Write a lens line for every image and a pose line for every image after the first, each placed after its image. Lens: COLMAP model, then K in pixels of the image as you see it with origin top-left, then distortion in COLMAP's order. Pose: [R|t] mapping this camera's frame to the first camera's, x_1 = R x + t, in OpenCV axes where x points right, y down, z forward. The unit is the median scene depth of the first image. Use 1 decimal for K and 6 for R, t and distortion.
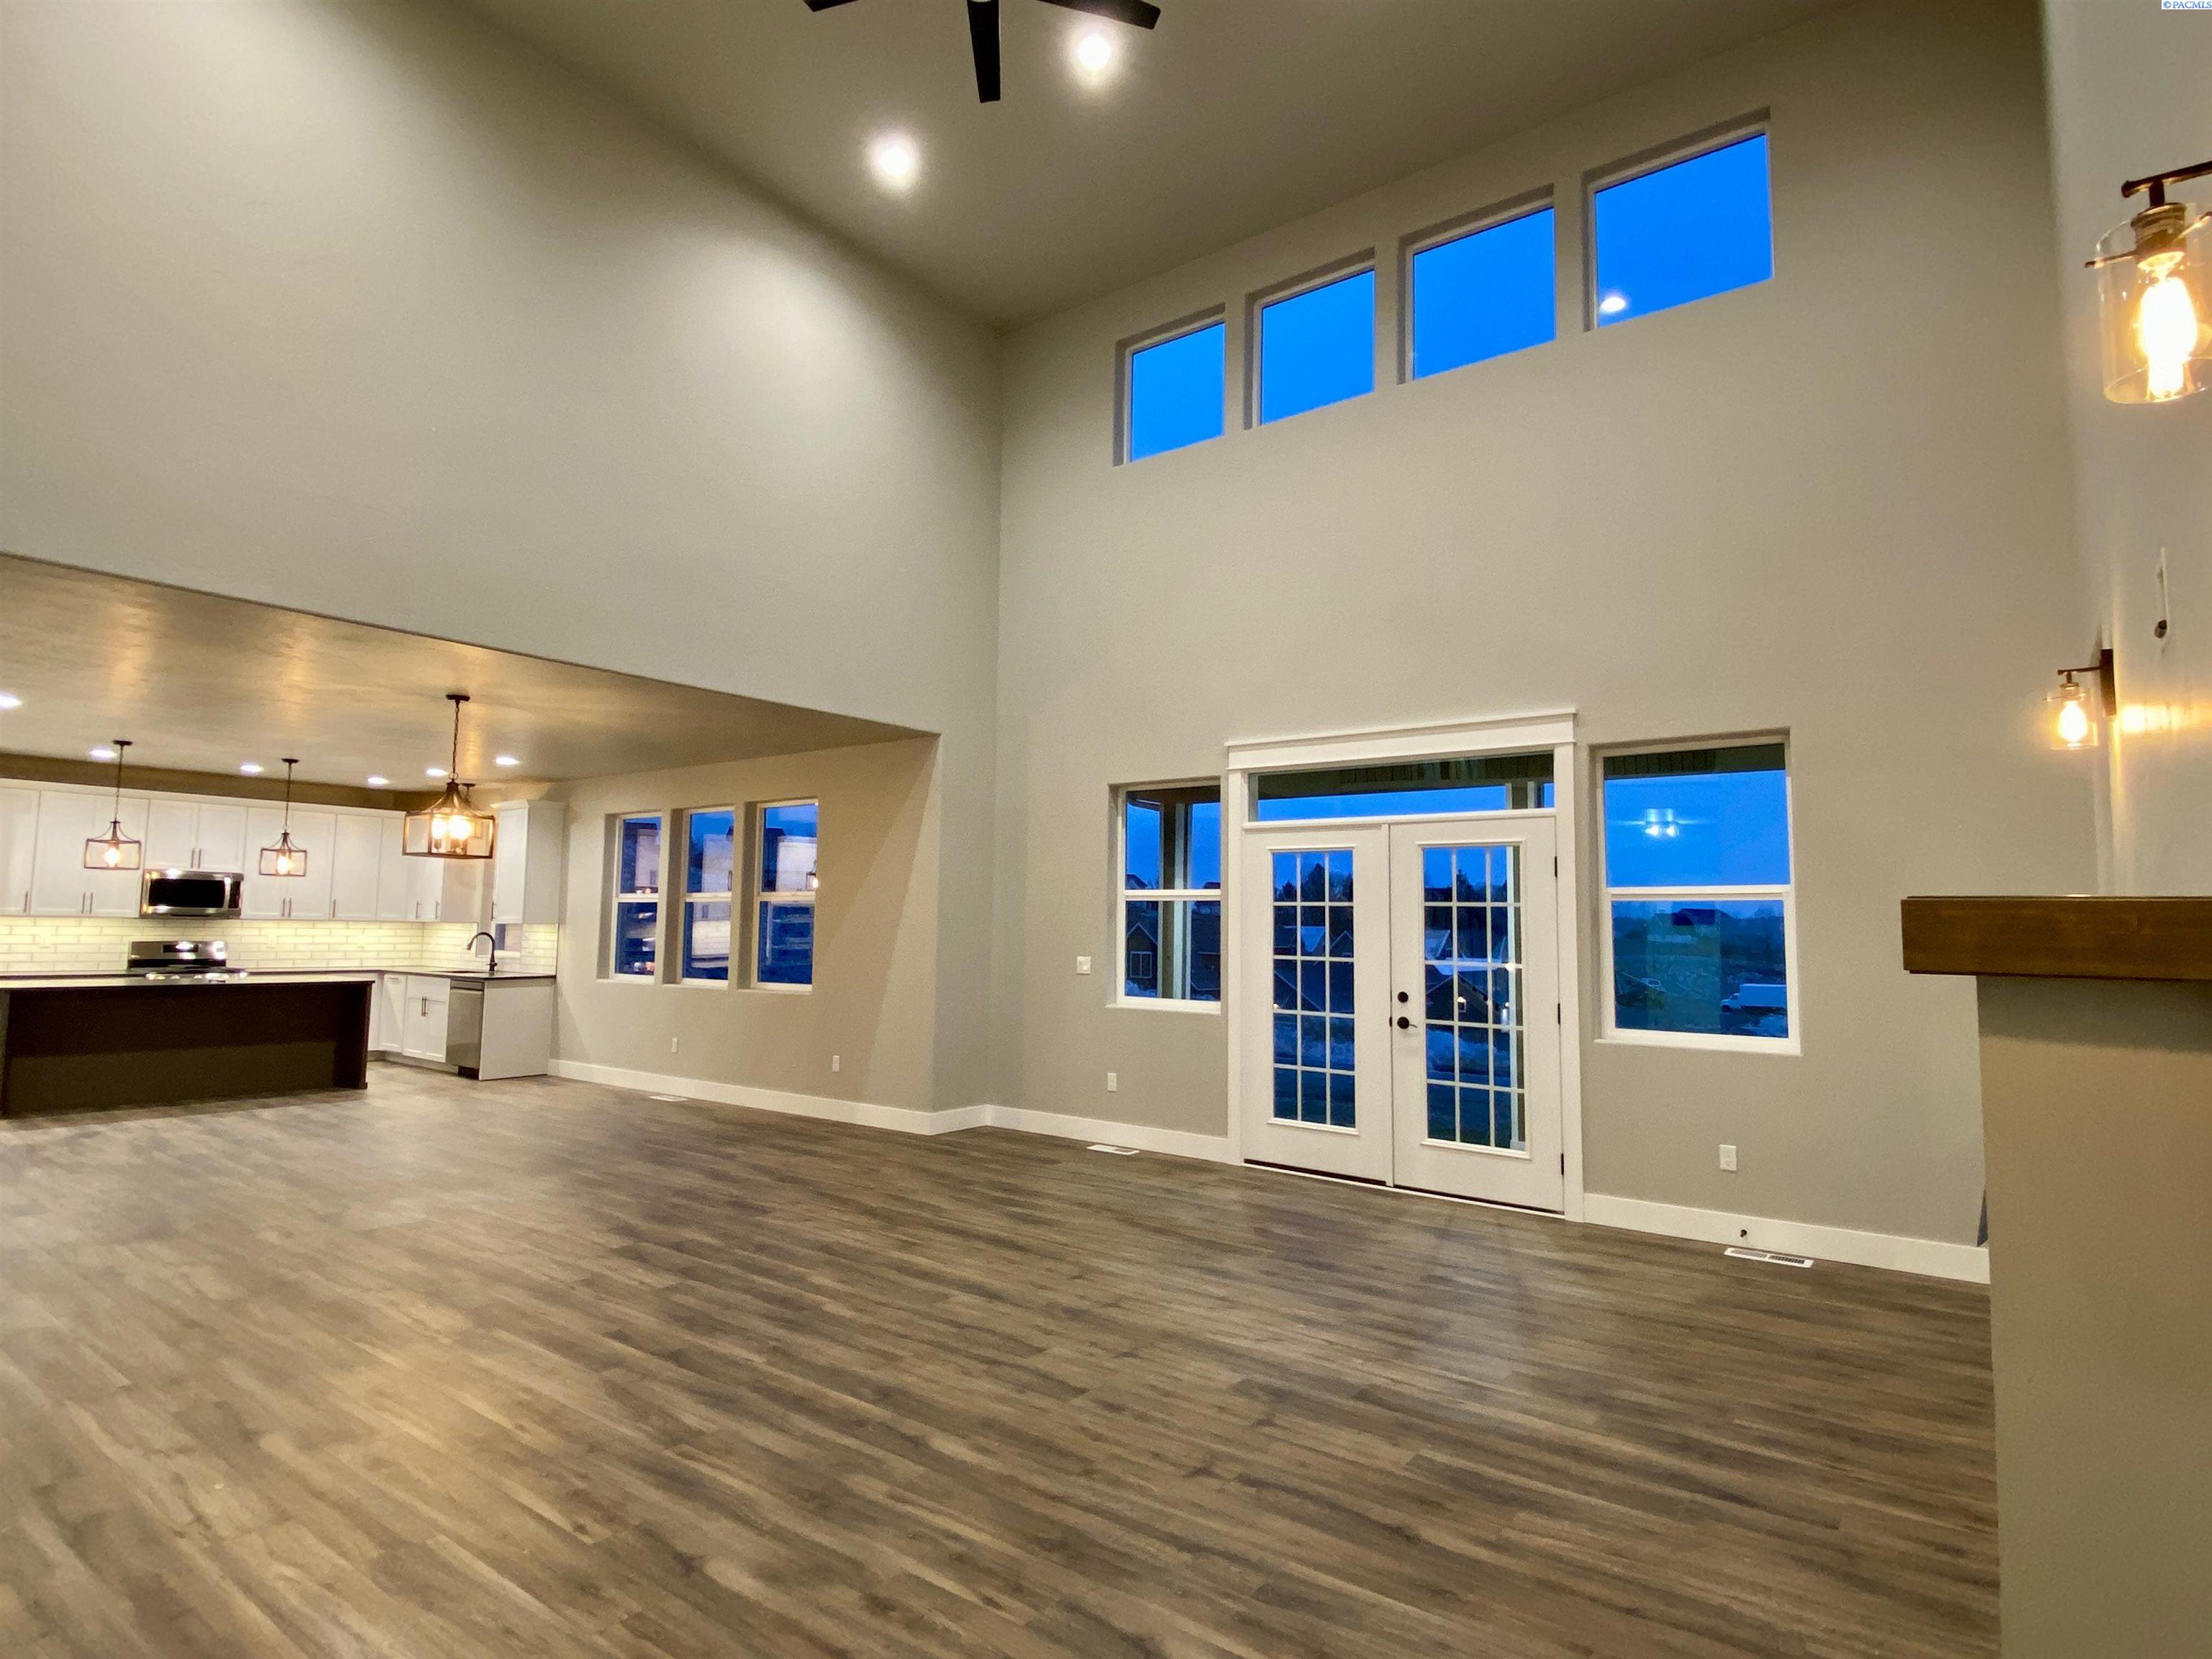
lens RADIAL K [[1169.3, 0, 1100.2], [0, 1169.3, 828.0], [0, 0, 1]] dist [0.038705, -0.039631]
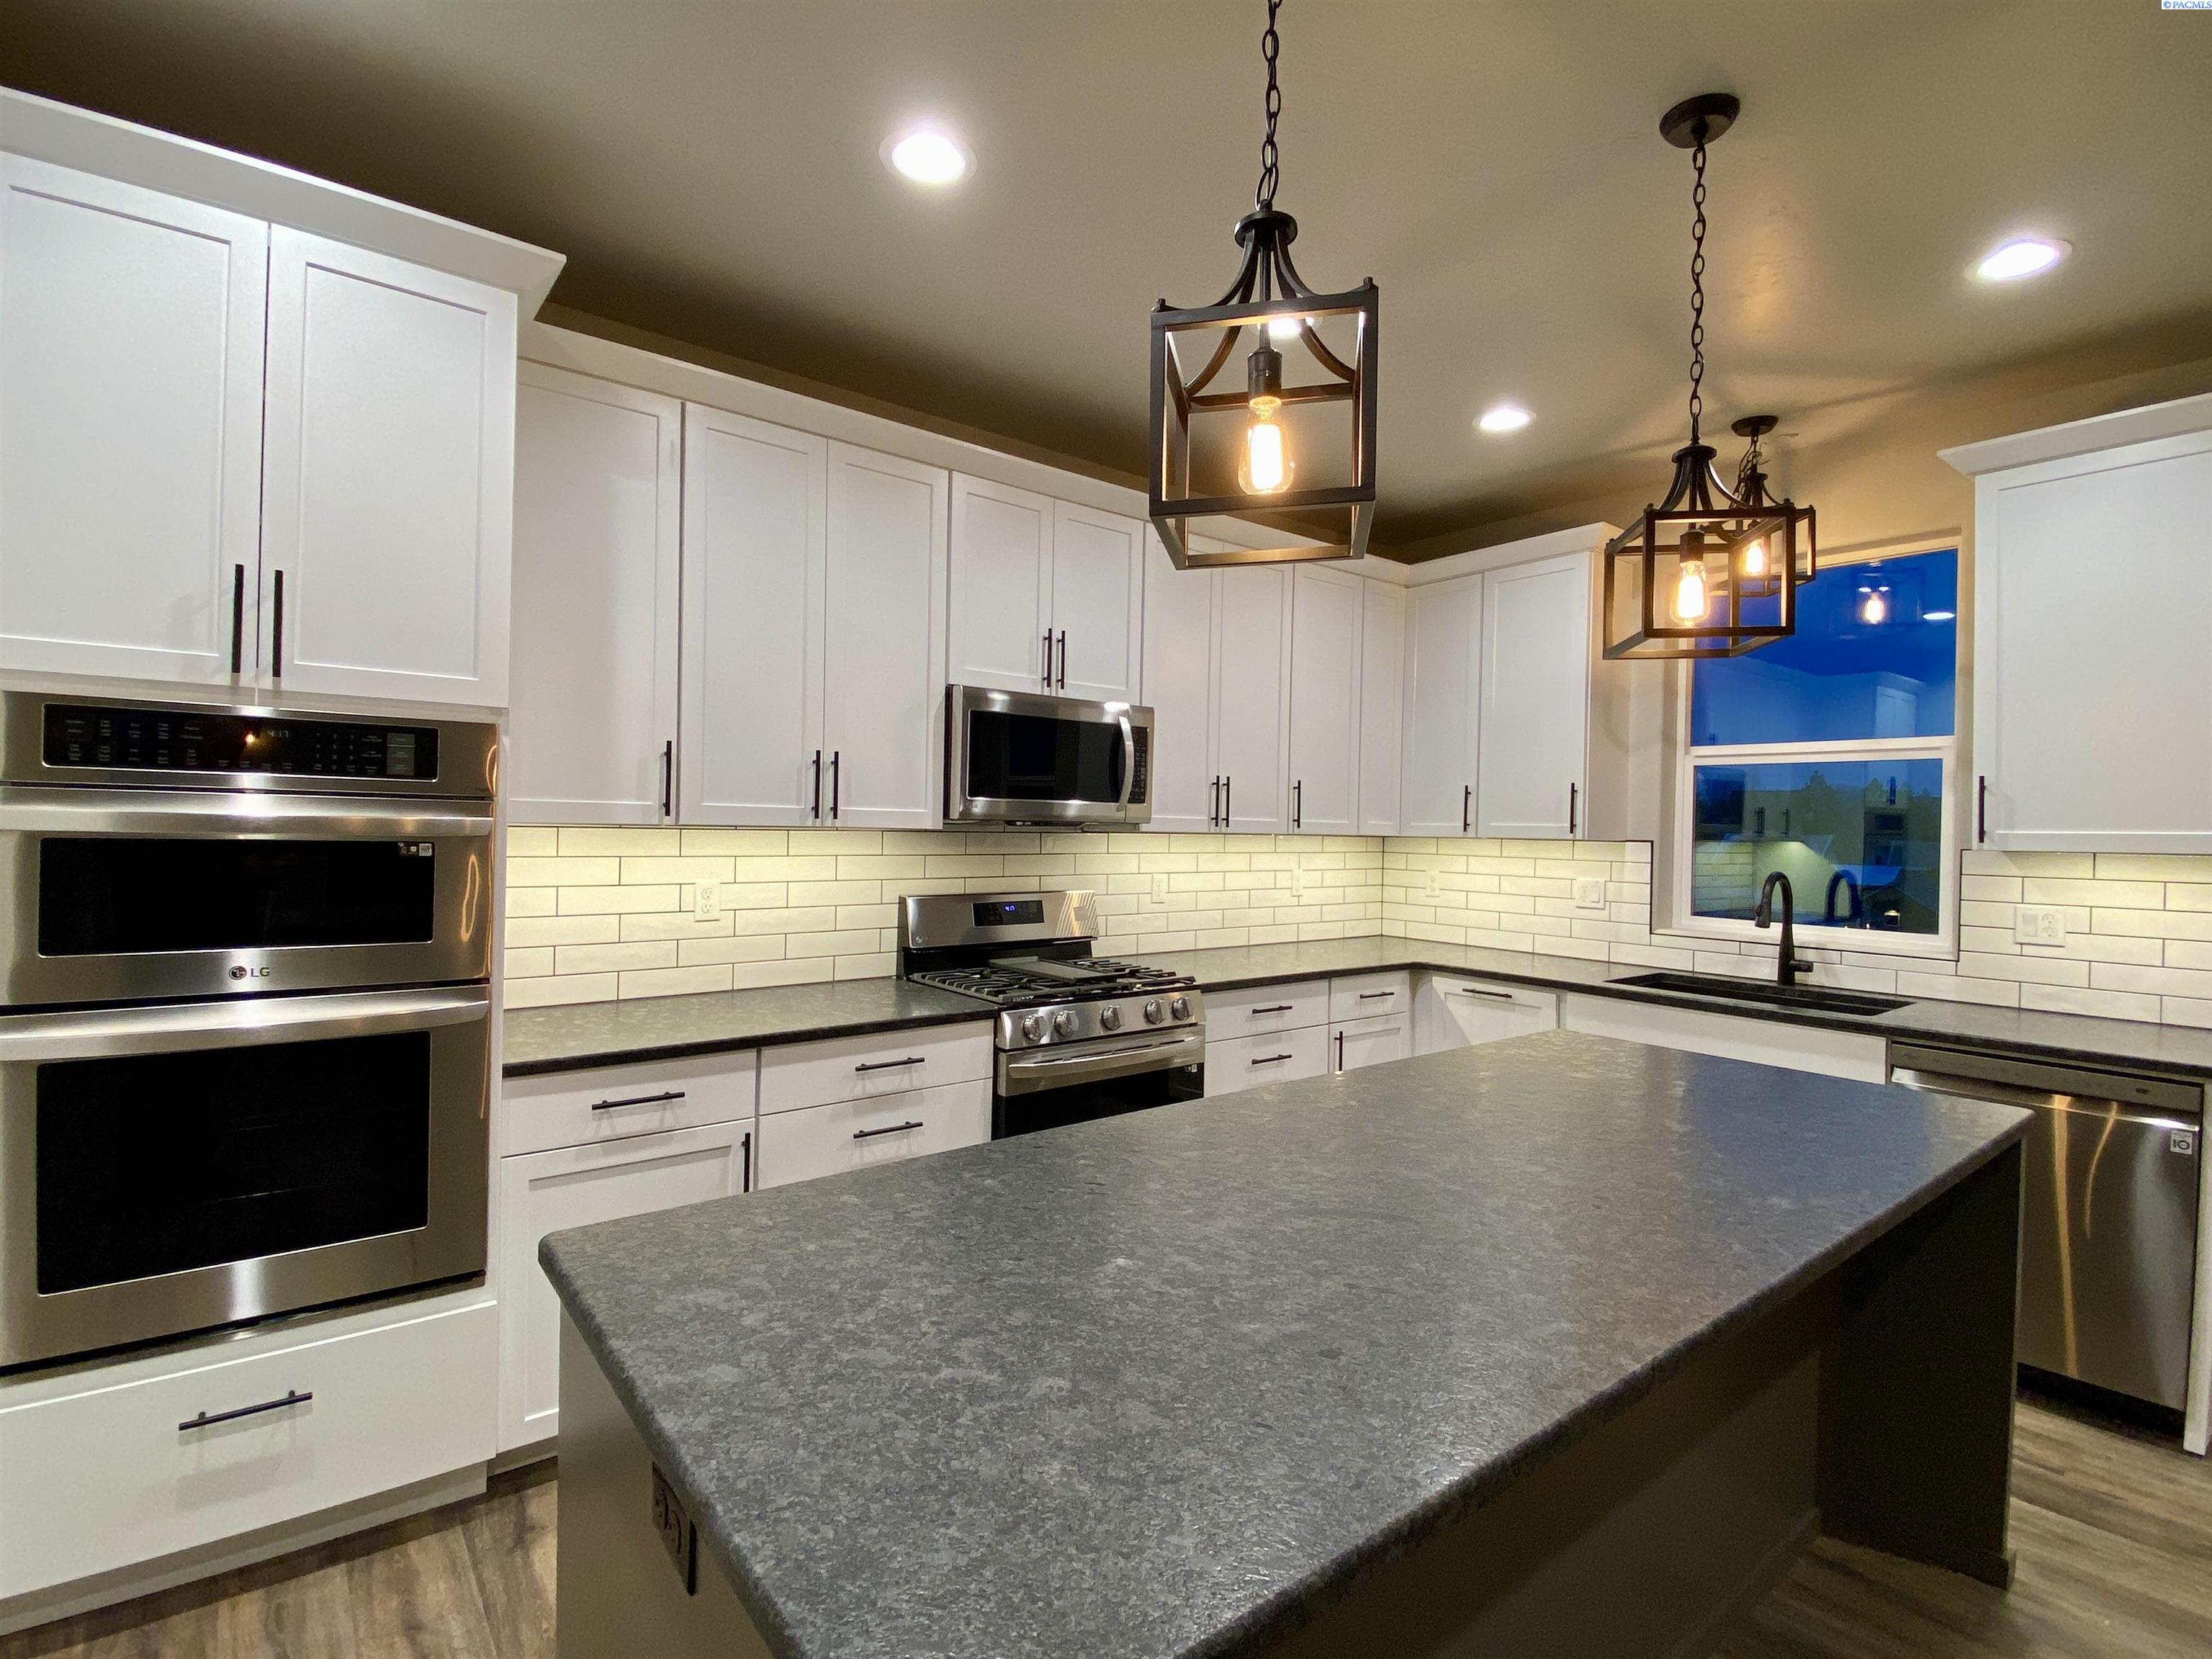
lens RADIAL K [[1048.5, 0, 1106.0], [0, 1048.5, 829.5], [0, 0, 1]] dist [0.018684, -0.020201]
pose [[0.967248, 0.003540, -0.253809, -1.161816], [0.017934, 0.996451, 0.082244, 0.087579], [0.253200, -0.084102, 0.963751, 1.211253]]
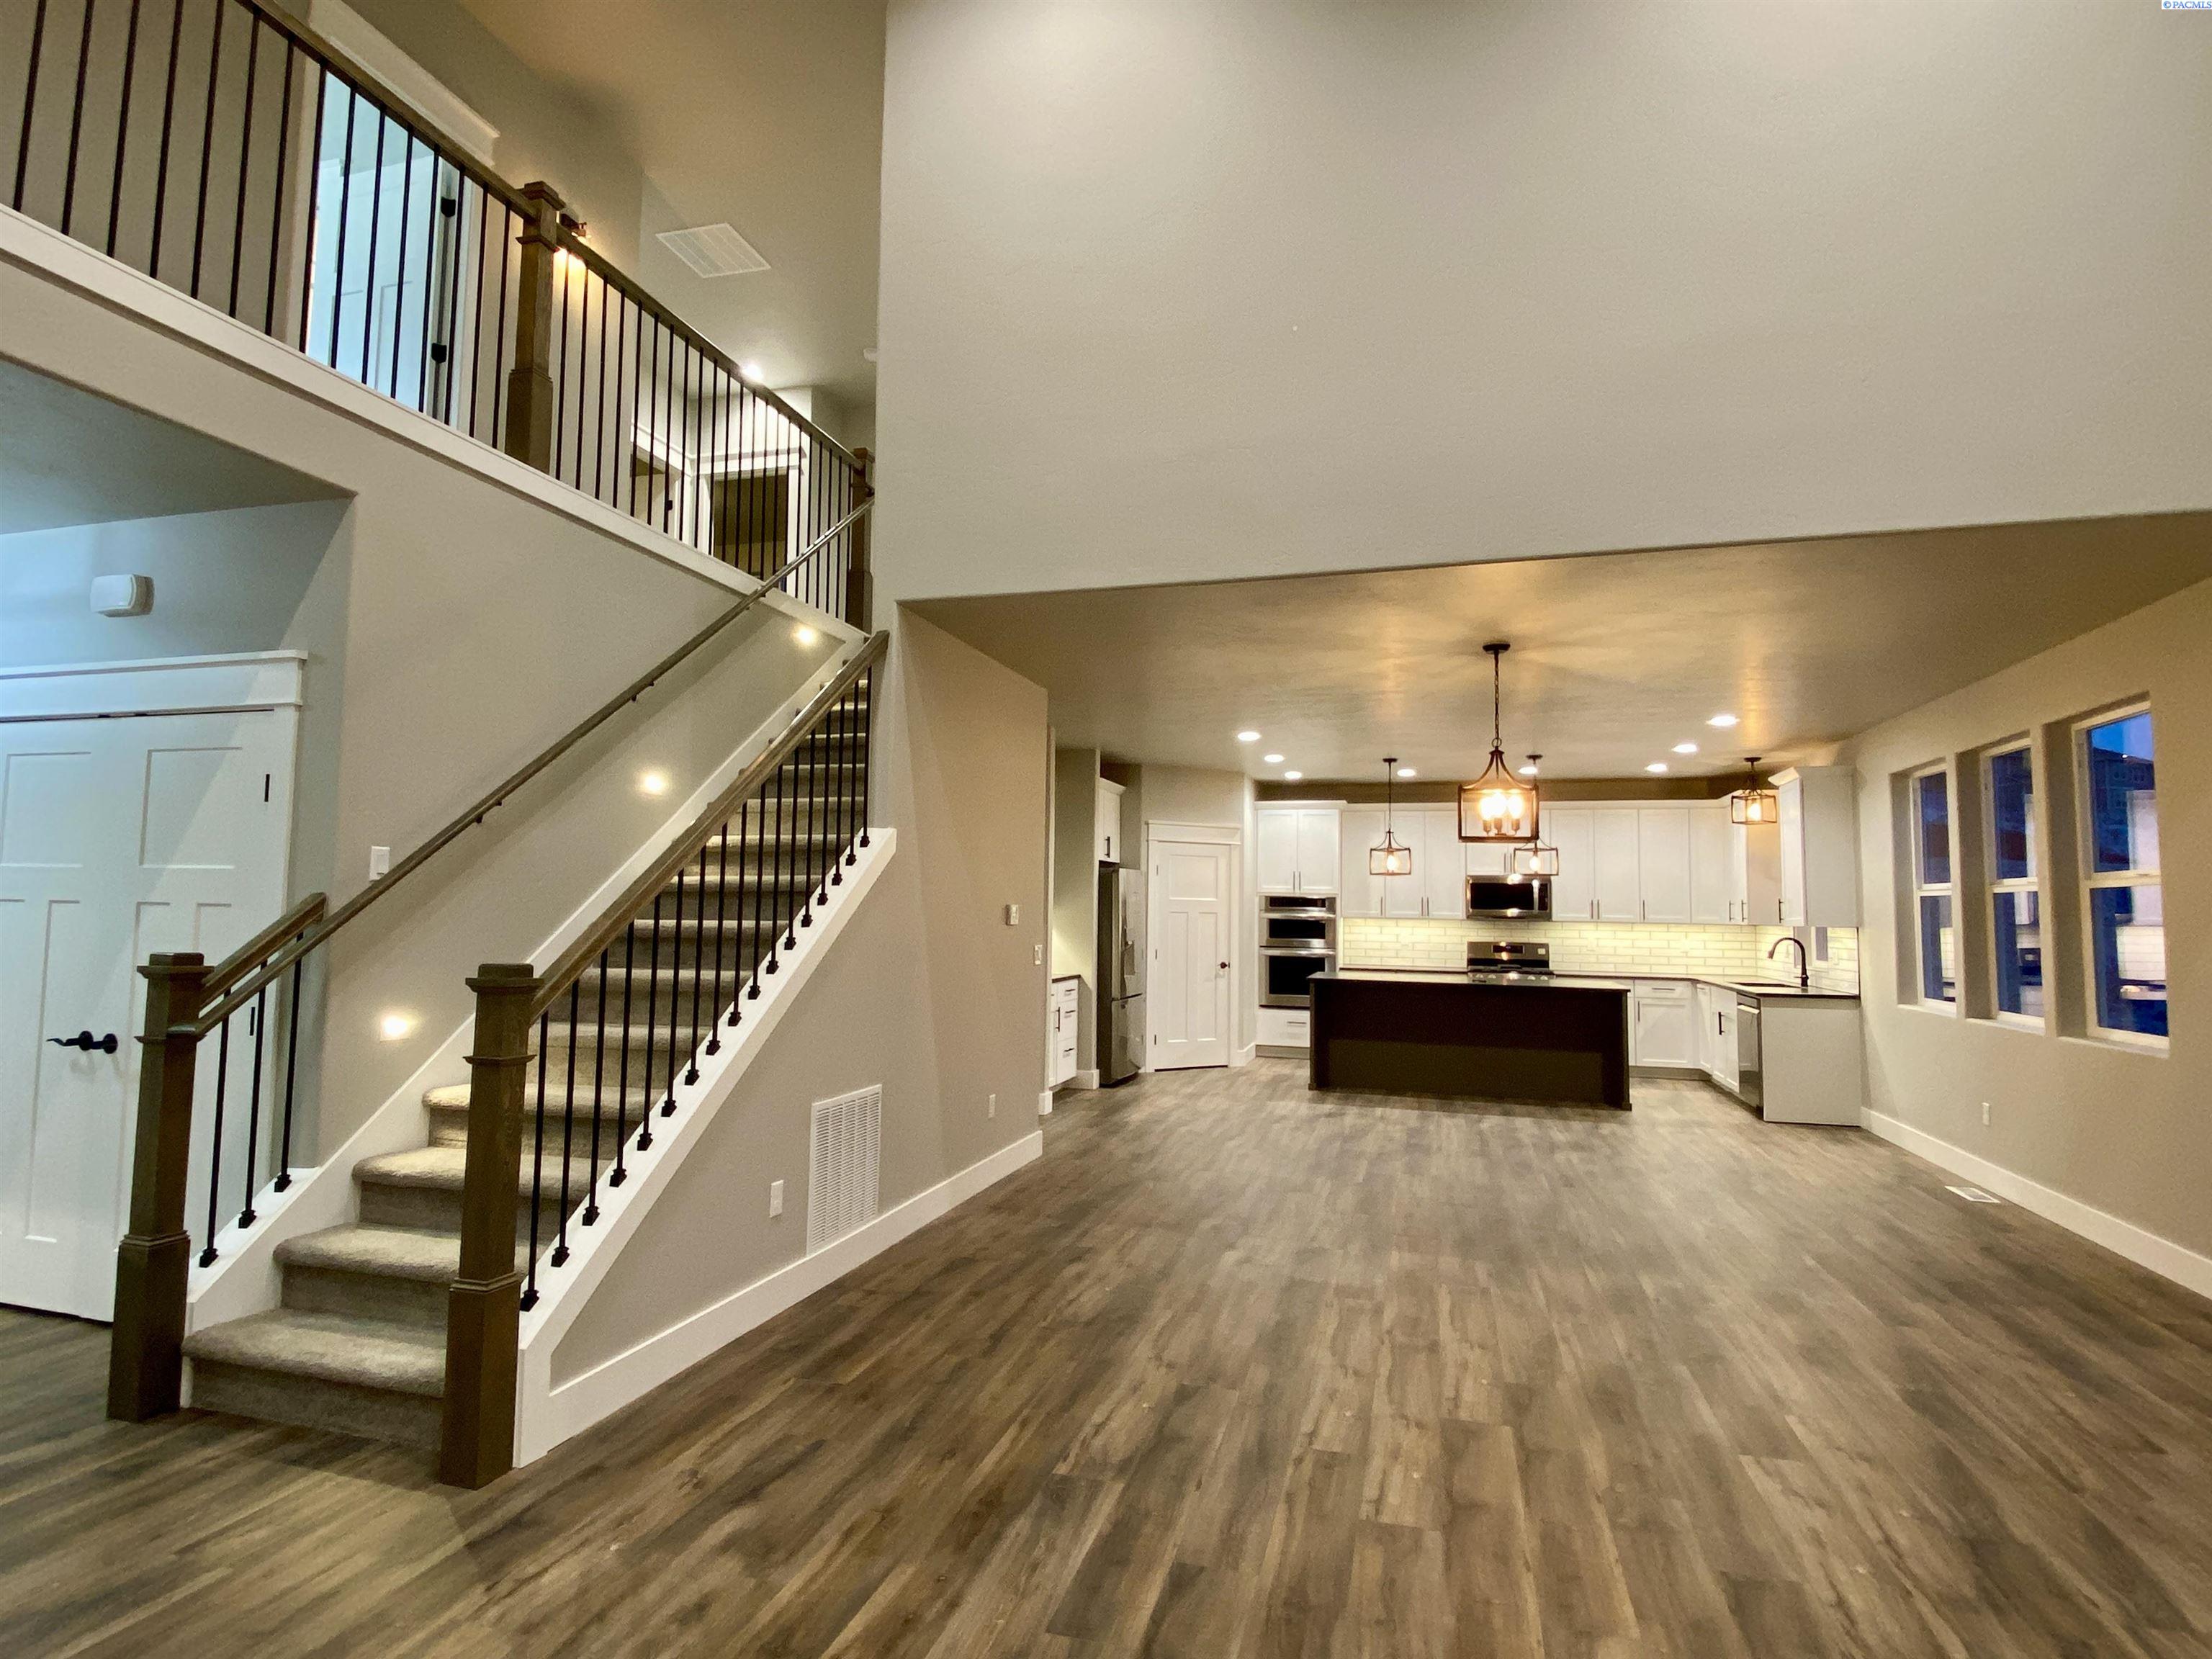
lens RADIAL K [[1169.3, 0, 1100.2], [0, 1169.3, 828.0], [0, 0, 1]] dist [0.038705, -0.039631]
pose [[0.365543, -0.075650, -0.927715, 0.117718], [0.070439, 0.996082, -0.053471, 0.043336], [0.928126, -0.045801, 0.369439, 0.486037]]
